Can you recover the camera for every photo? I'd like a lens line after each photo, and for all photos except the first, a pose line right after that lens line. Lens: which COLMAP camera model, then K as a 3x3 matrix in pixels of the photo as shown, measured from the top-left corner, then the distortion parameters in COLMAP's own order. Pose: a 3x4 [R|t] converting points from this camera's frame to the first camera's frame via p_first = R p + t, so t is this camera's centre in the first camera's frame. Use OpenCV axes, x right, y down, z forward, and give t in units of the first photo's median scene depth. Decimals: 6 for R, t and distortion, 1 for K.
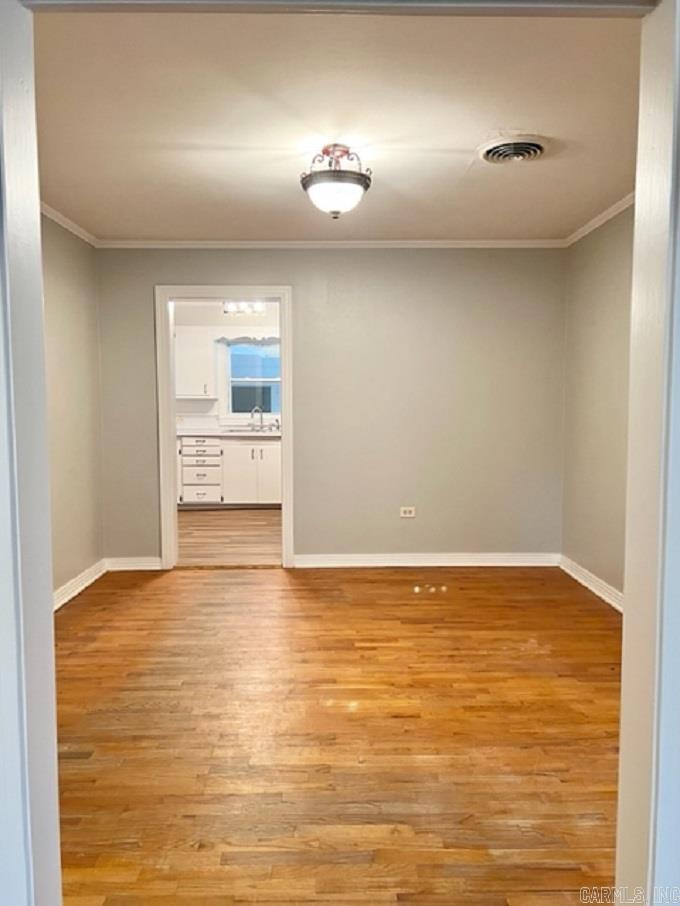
lens RADIAL K [[683.4, 0, 345.5], [0, 683.4, 450.9], [0, 0, 1]] dist [0.059293, -0.067120]
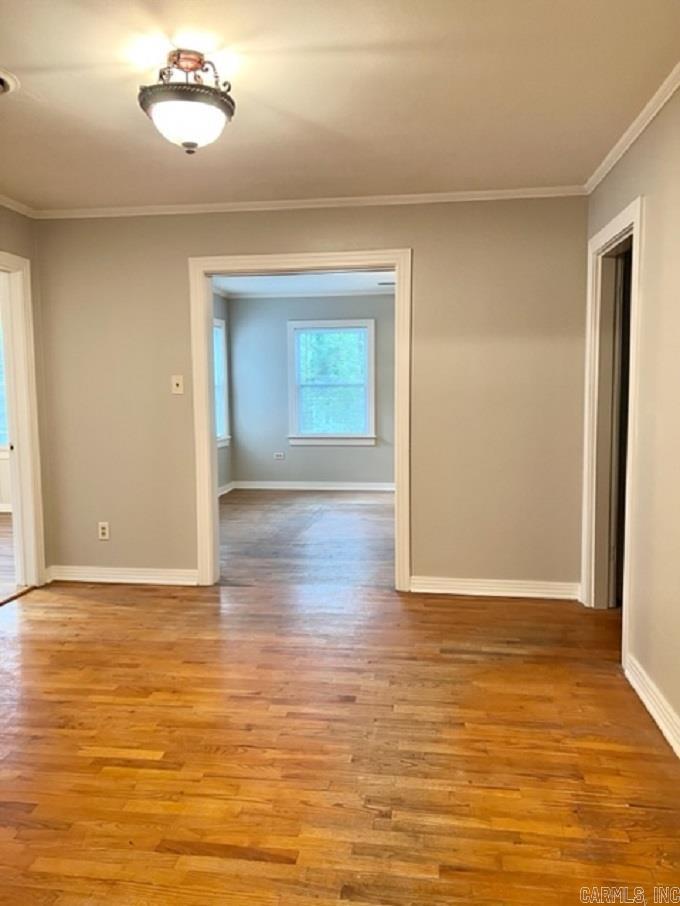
lens RADIAL K [[683.4, 0, 345.5], [0, 683.4, 450.9], [0, 0, 1]] dist [0.059293, -0.067120]
pose [[-0.988106, -0.006023, 0.153653, -0.301112], [0.020229, 0.985456, 0.168721, -0.143592], [-0.152435, 0.169823, -0.973614, 1.774824]]
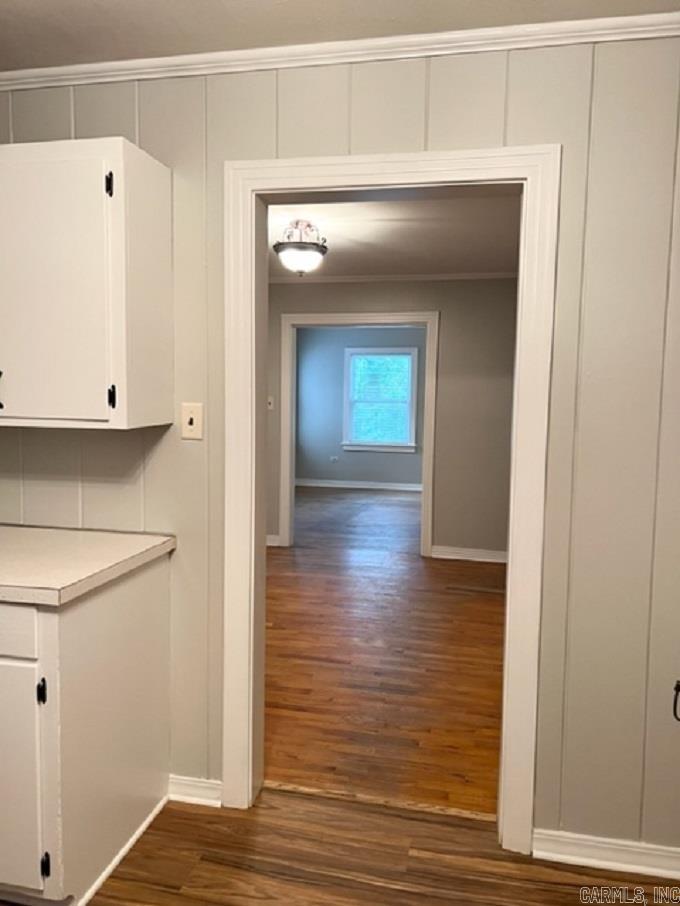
lens RADIAL K [[683.4, 0, 345.5], [0, 683.4, 450.9], [0, 0, 1]] dist [0.059293, -0.067120]
pose [[-0.974272, -0.035184, 0.222612, -0.399752], [-0.000280, 0.987927, 0.154918, -0.215228], [-0.225376, 0.150869, -0.962520, 2.296254]]
